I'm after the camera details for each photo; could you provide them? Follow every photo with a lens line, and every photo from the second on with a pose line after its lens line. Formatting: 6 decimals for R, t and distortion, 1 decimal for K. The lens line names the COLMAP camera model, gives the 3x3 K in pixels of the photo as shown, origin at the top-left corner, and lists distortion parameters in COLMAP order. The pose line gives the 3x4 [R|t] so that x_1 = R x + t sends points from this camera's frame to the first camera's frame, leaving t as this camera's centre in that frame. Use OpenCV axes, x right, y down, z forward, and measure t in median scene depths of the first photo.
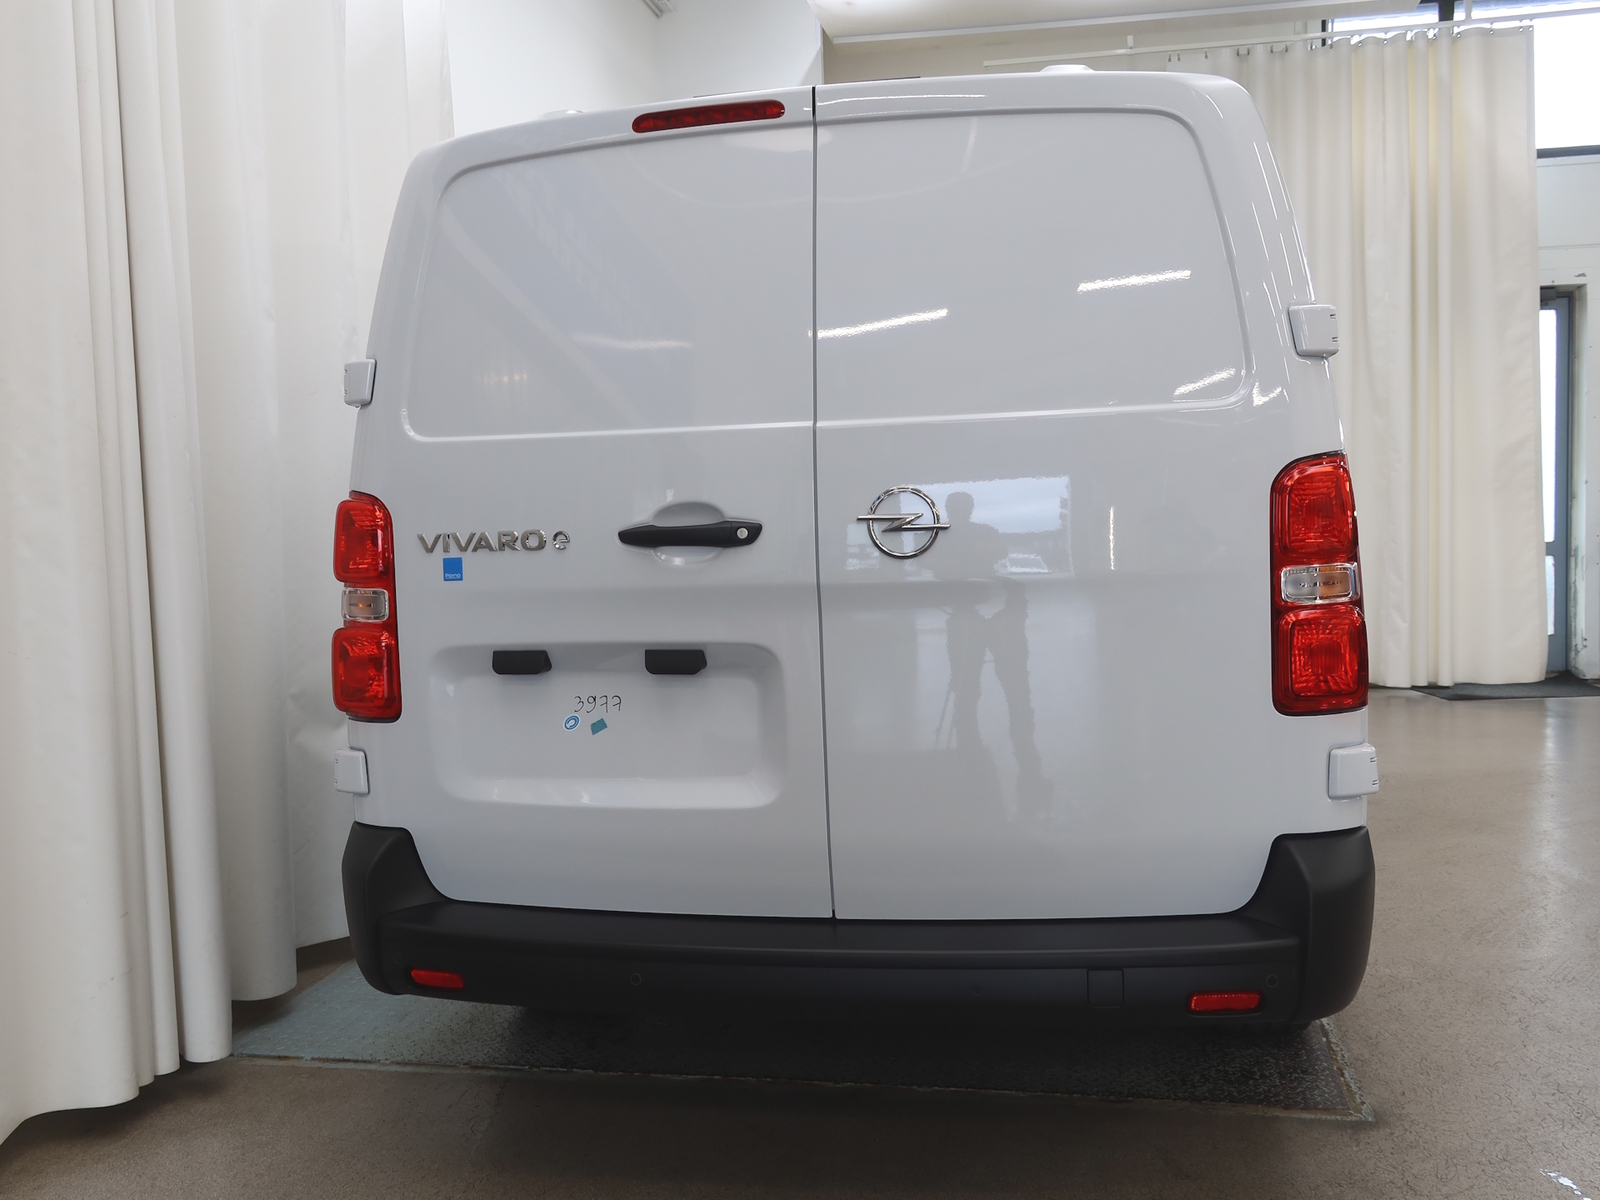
lens RADIAL K [[1459.7, 0, 800.3], [0, 1459.7, 608.1], [0, 0, 1]] dist [0.006667, 0.000000]
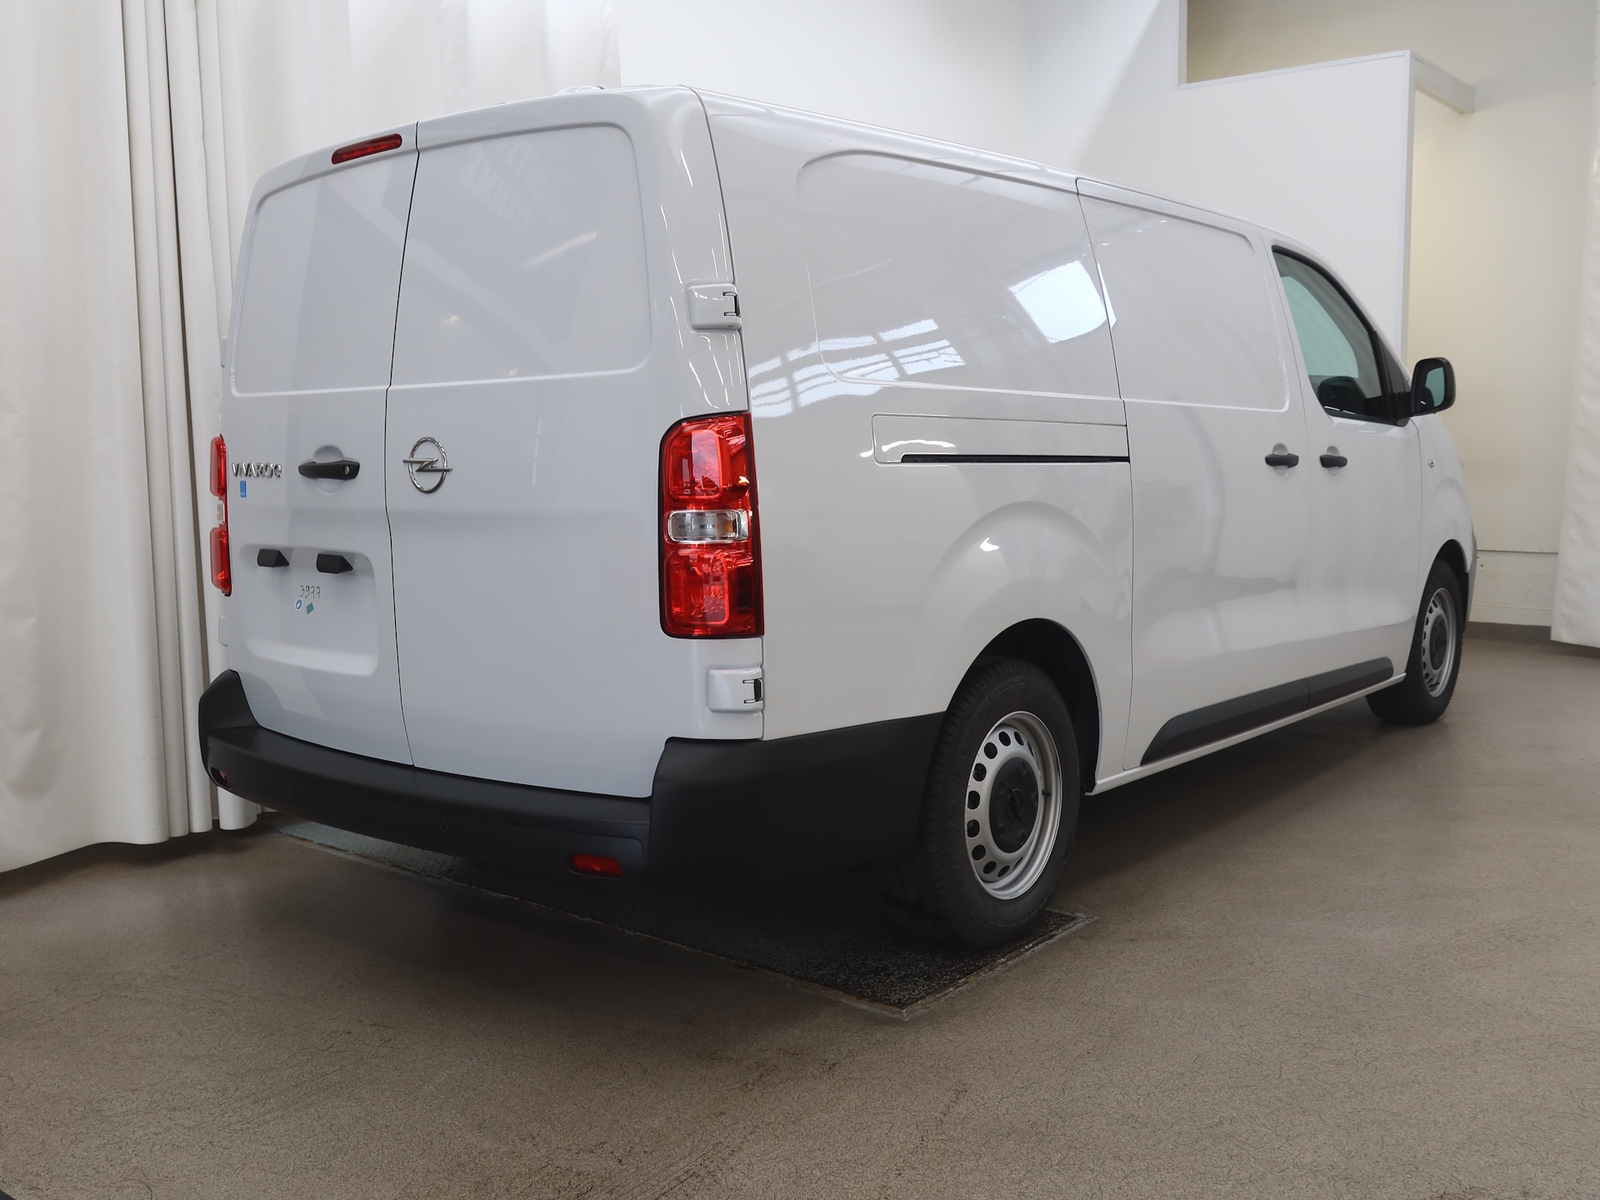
lens RADIAL K [[1487.3, 0, 800.1], [0, 1487.3, 601.4], [0, 0, 1]] dist [-0.006286, 0.000000]
pose [[0.882548, 0.067564, -0.465342, 0.896752], [-0.041800, 0.996978, 0.065477, -0.034827], [0.468360, -0.038335, 0.882706, -0.009039]]
